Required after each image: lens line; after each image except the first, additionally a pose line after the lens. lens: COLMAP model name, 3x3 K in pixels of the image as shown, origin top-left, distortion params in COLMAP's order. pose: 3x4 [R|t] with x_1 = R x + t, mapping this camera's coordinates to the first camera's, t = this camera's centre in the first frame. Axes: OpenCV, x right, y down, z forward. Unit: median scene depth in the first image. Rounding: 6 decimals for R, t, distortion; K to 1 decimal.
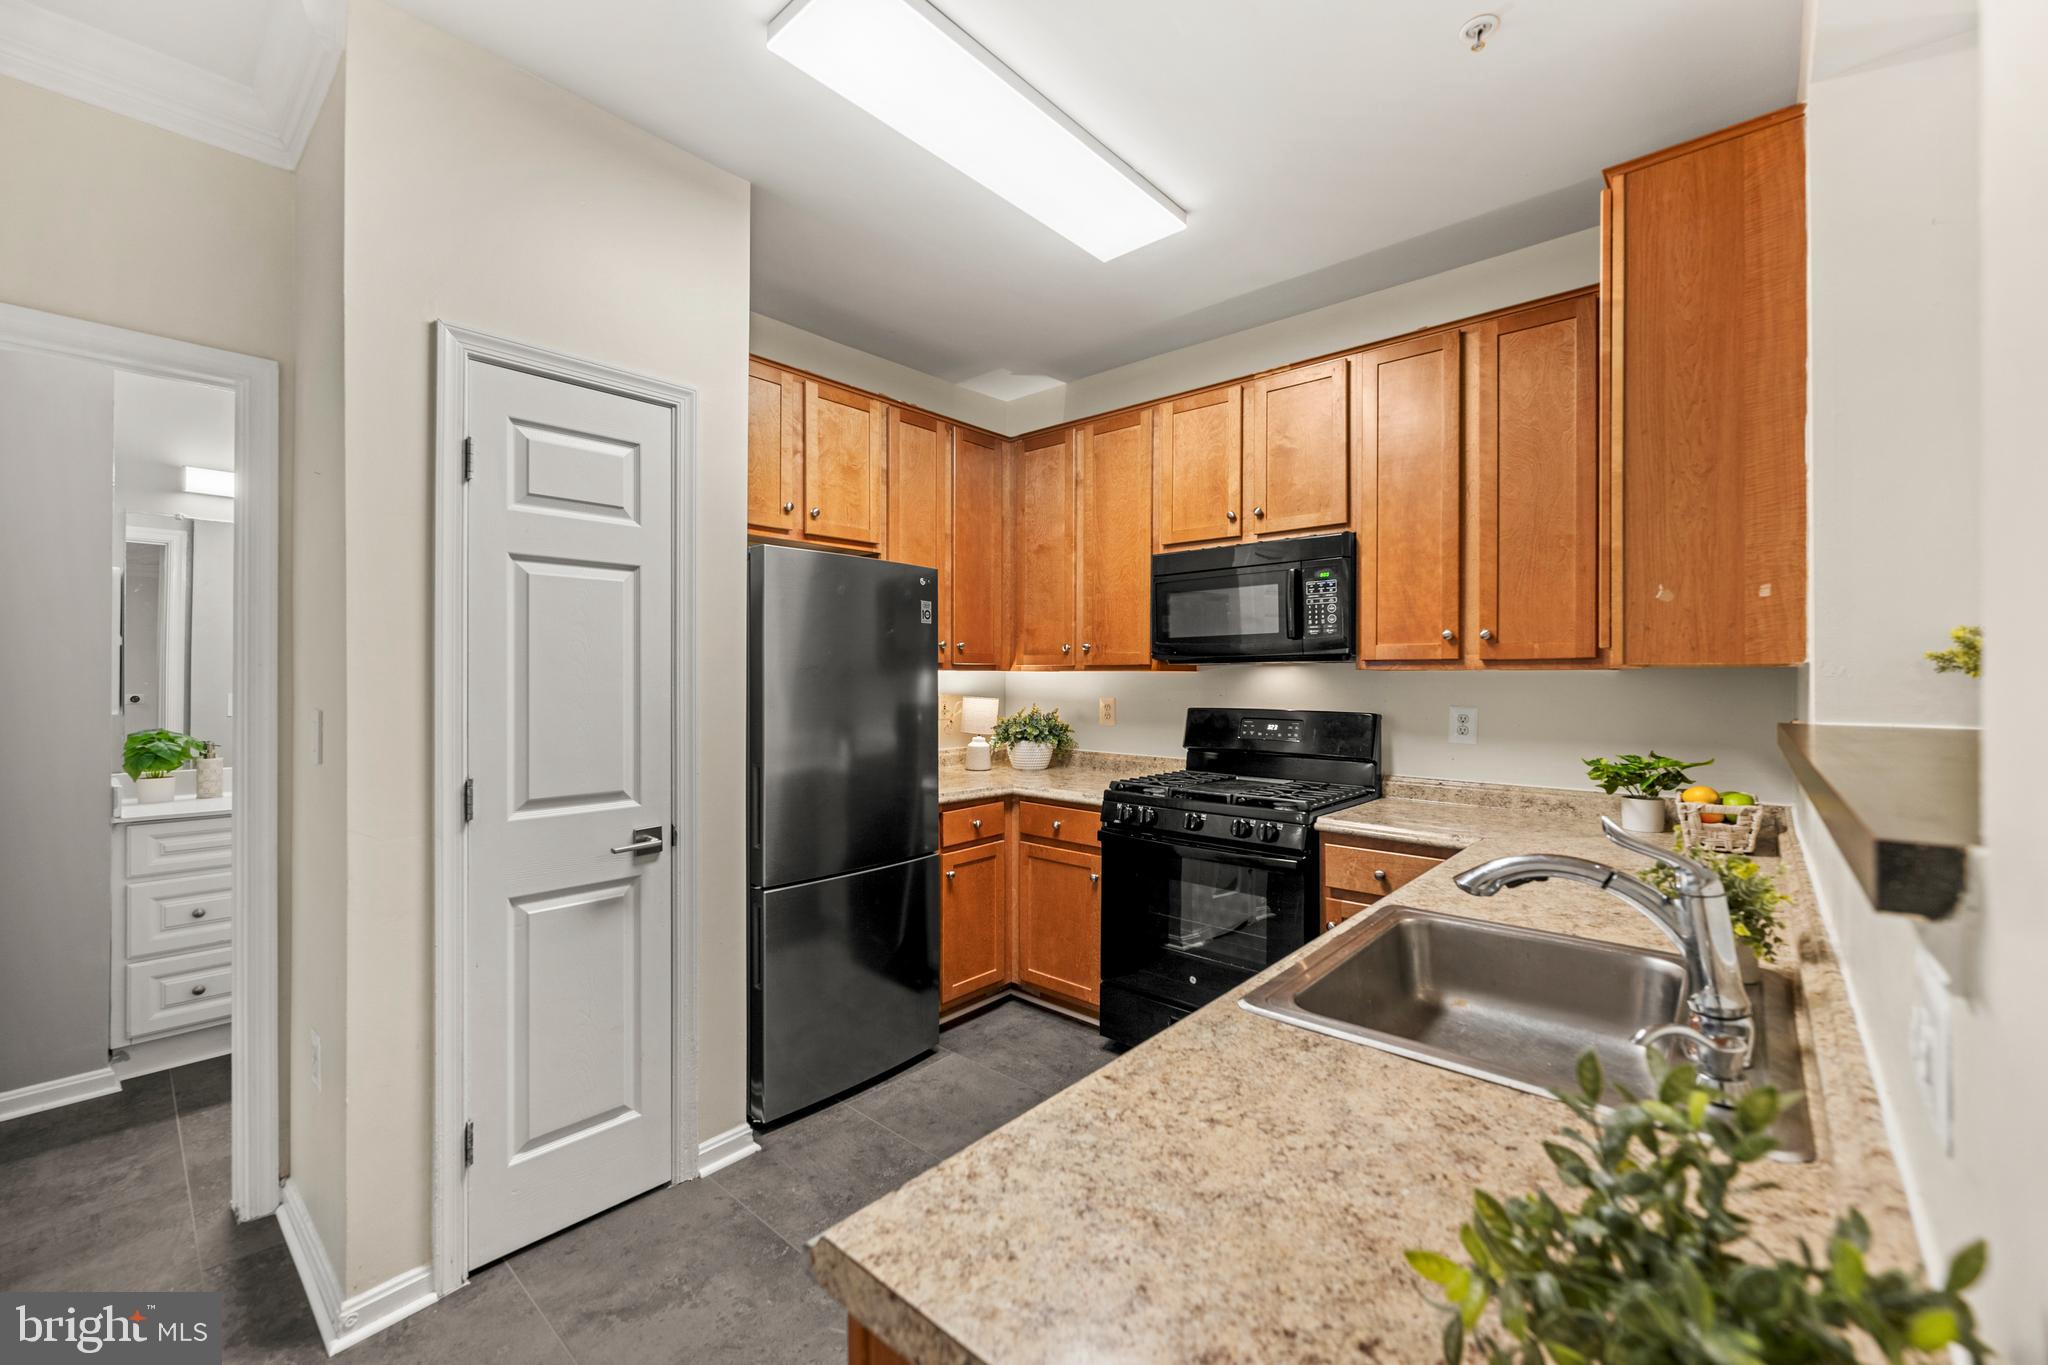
lens RADIAL K [[824.0, 0, 1010.7], [0, 824.0, 677.4], [0, 0, 1]] dist [-0.005904, 0.002167]
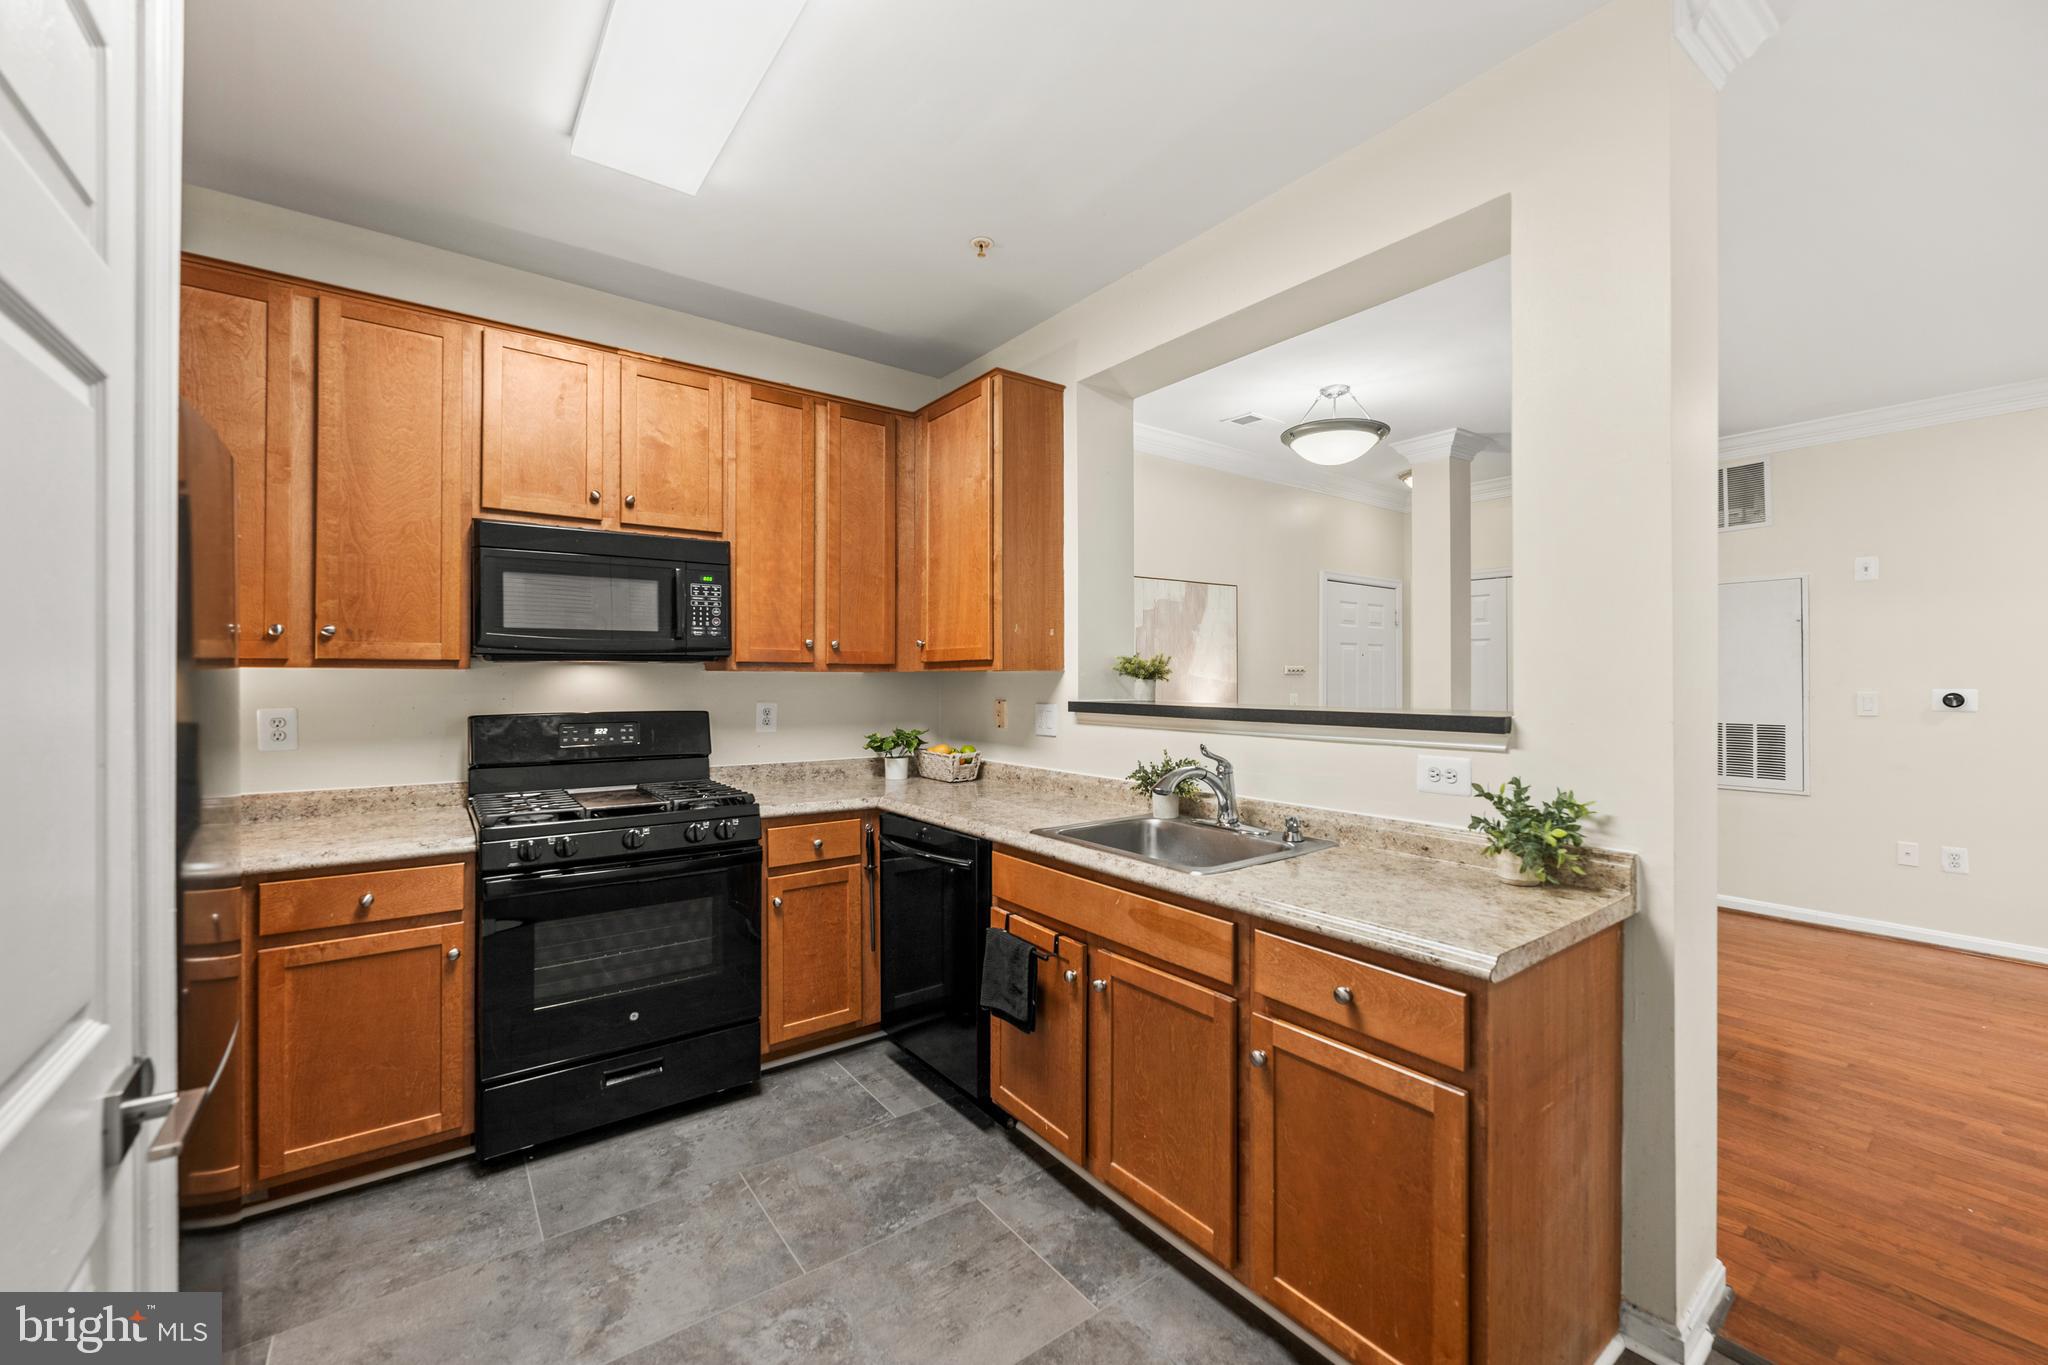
lens RADIAL K [[824.0, 0, 1028.7], [0, 824.0, 676.7], [0, 0, 1]] dist [-0.005904, 0.002167]
pose [[0.186699, 0.001084, 0.982417, -0.532102], [-0.001750, 0.999998, -0.000771, -0.000929], [-0.982416, -0.001576, 0.186700, 0.383886]]
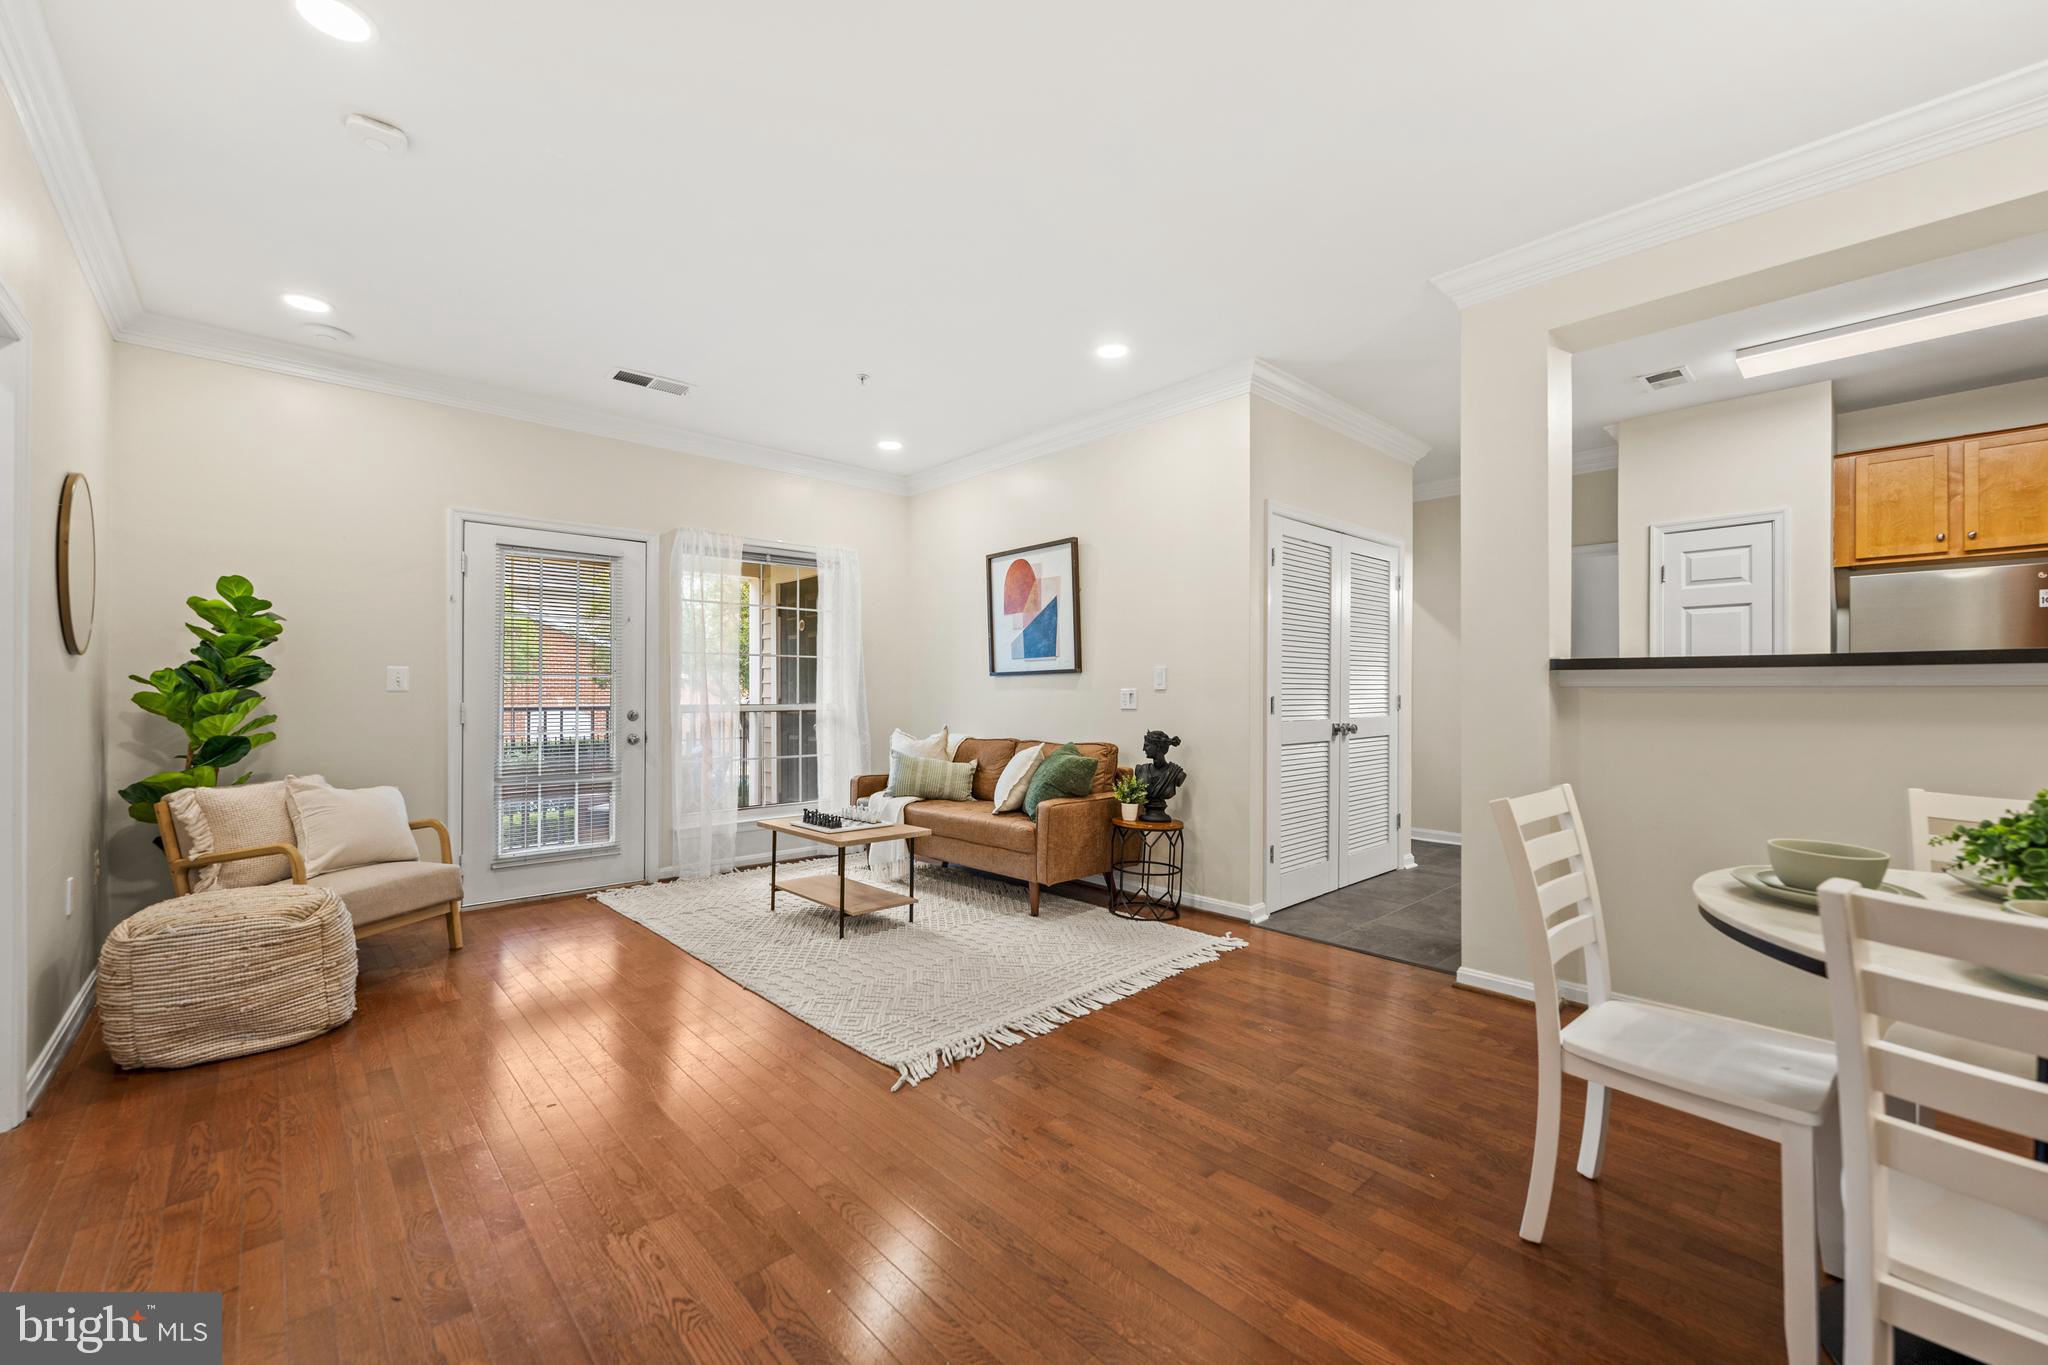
lens RADIAL K [[824.0, 0, 1019.6], [0, 824.0, 691.5], [0, 0, 1]] dist [-0.005904, 0.002167]
pose [[-0.076522, -0.000204, -0.997068, 1.300612], [0.002193, 0.999998, -0.000373, 0.063445], [0.997066, -0.002215, -0.076521, -0.513587]]
